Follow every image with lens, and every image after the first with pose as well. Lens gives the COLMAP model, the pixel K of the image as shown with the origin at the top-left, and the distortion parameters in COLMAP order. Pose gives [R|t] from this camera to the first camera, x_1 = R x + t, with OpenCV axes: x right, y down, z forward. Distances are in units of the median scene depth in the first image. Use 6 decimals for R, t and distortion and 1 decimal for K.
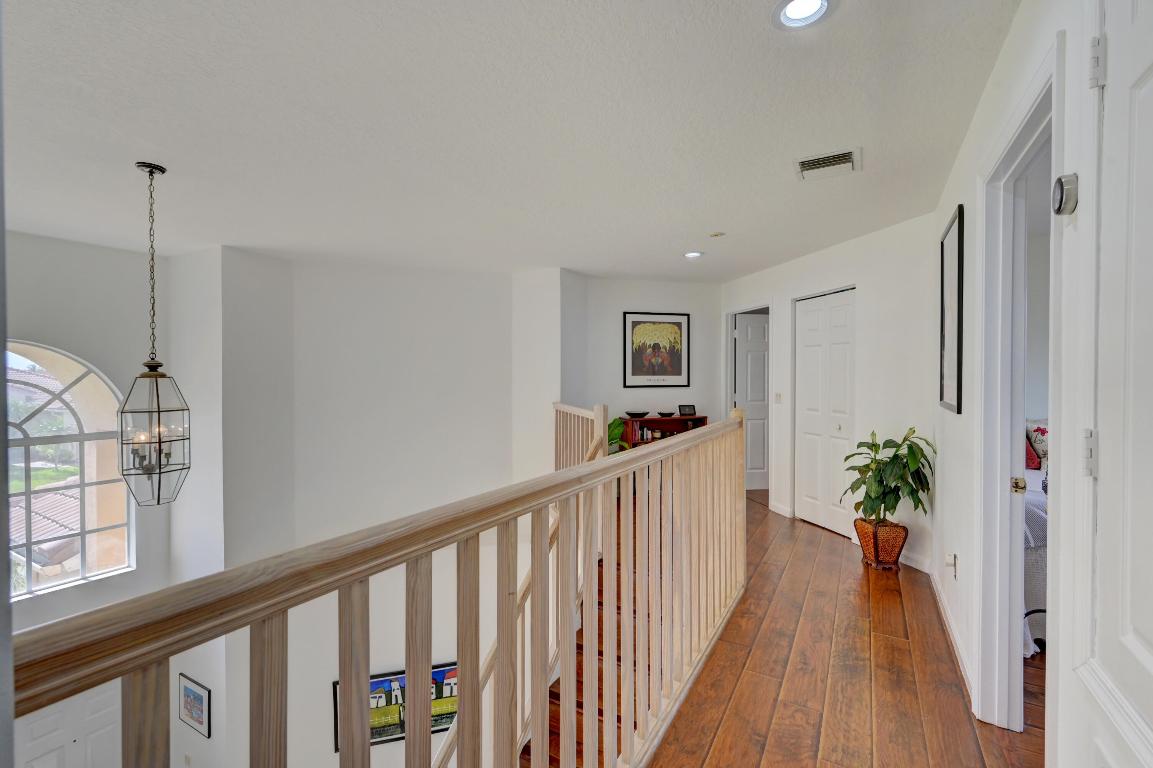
lens RADIAL K [[530.1, 0, 572.8], [0, 530.1, 381.6], [0, 0, 1]] dist [0.000030, -0.000002]
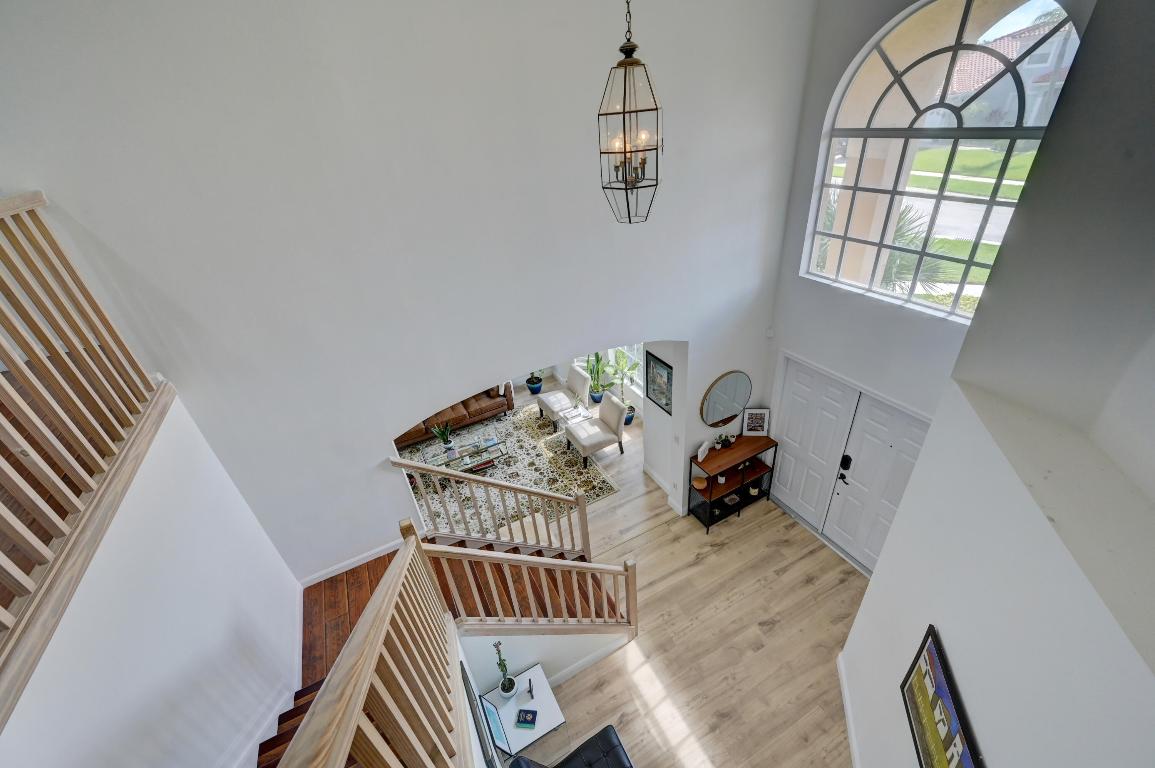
lens RADIAL K [[458.0, 0, 578.6], [0, 458.0, 387.7], [0, 0, 1]] dist [-0.000318, 0.000204]
pose [[-0.563851, 0.477533, -0.673821, -0.008462], [0.079888, 0.843596, 0.531002, 0.030074], [0.822004, 0.245576, -0.513812, 1.428962]]
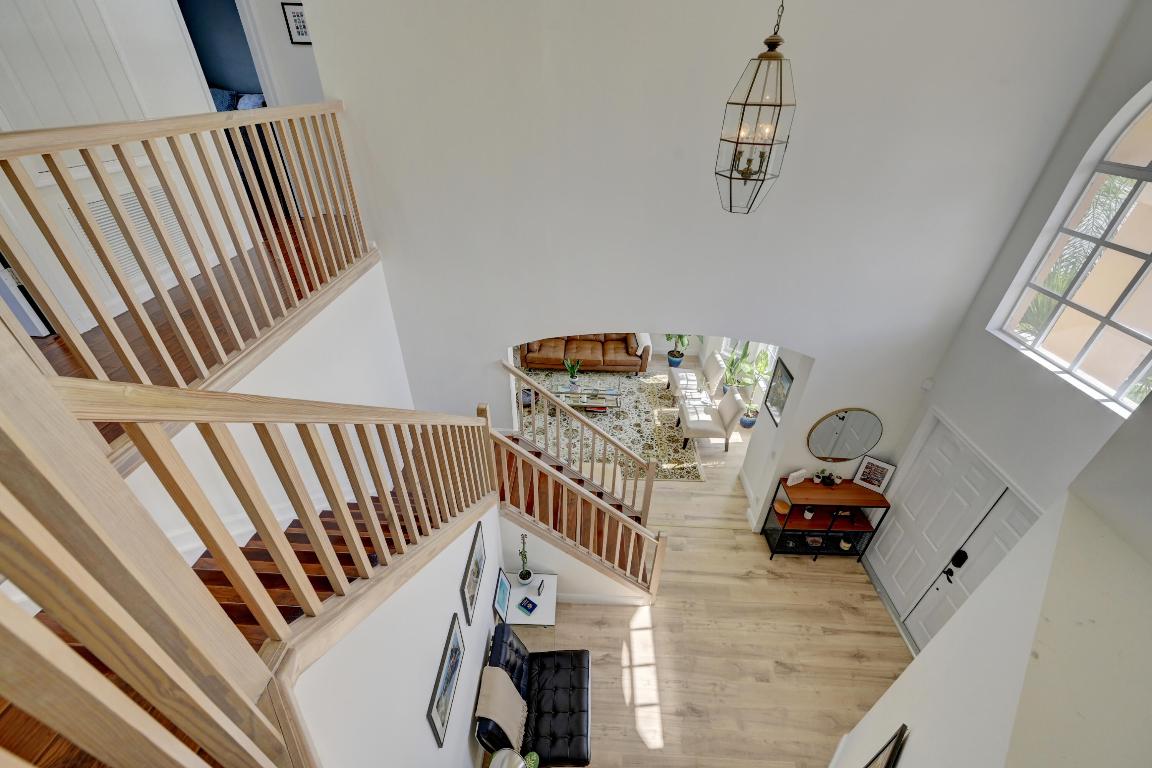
lens RADIAL K [[456.8, 0, 577.1], [0, 456.8, 387.7], [0, 0, 1]] dist [-0.000318, 0.000204]
pose [[-0.897451, 0.238157, -0.371298, -0.103618], [-0.019384, 0.819624, 0.572574, 0.010382], [0.440688, 0.521054, -0.730956, 1.682710]]
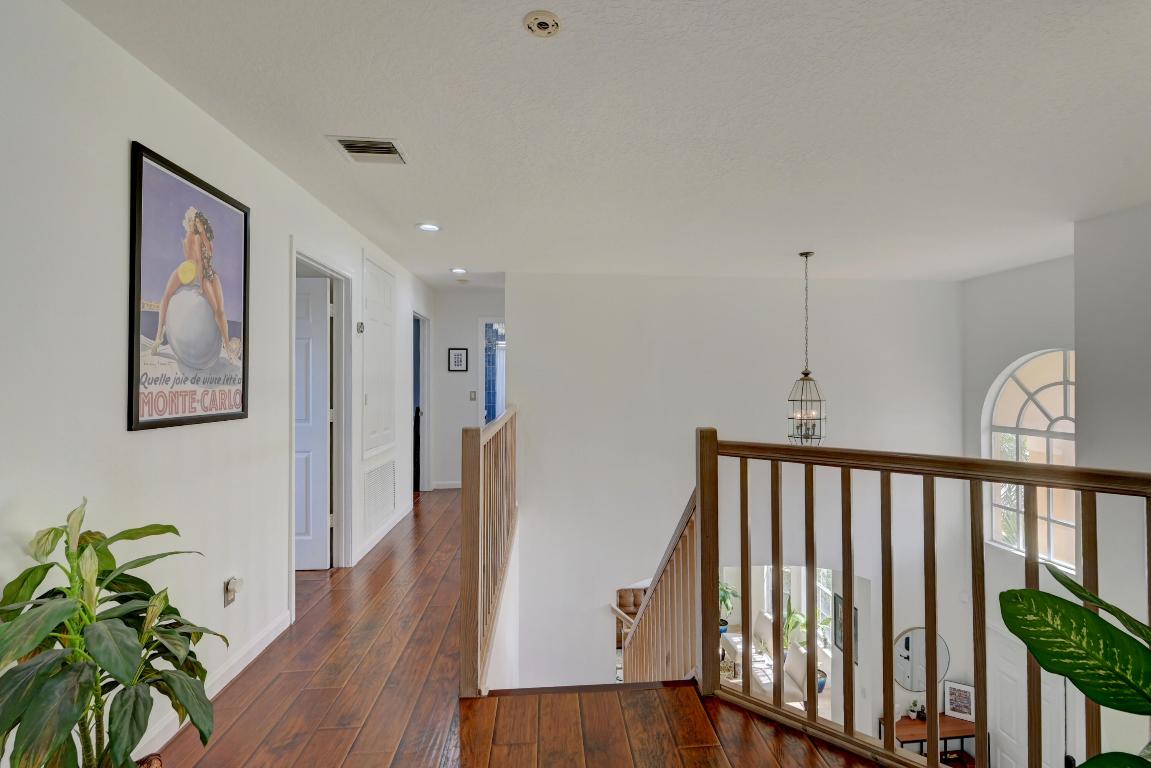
lens RADIAL K [[540.2, 0, 603.5], [0, 540.2, 375.1], [0, 0, 1]] dist [-0.000972, -0.000217]
pose [[-0.816907, -0.003646, -0.576758, 0.692027], [-0.005542, 0.999983, 0.001528, -0.023691], [0.576743, 0.004445, -0.816914, 2.002345]]
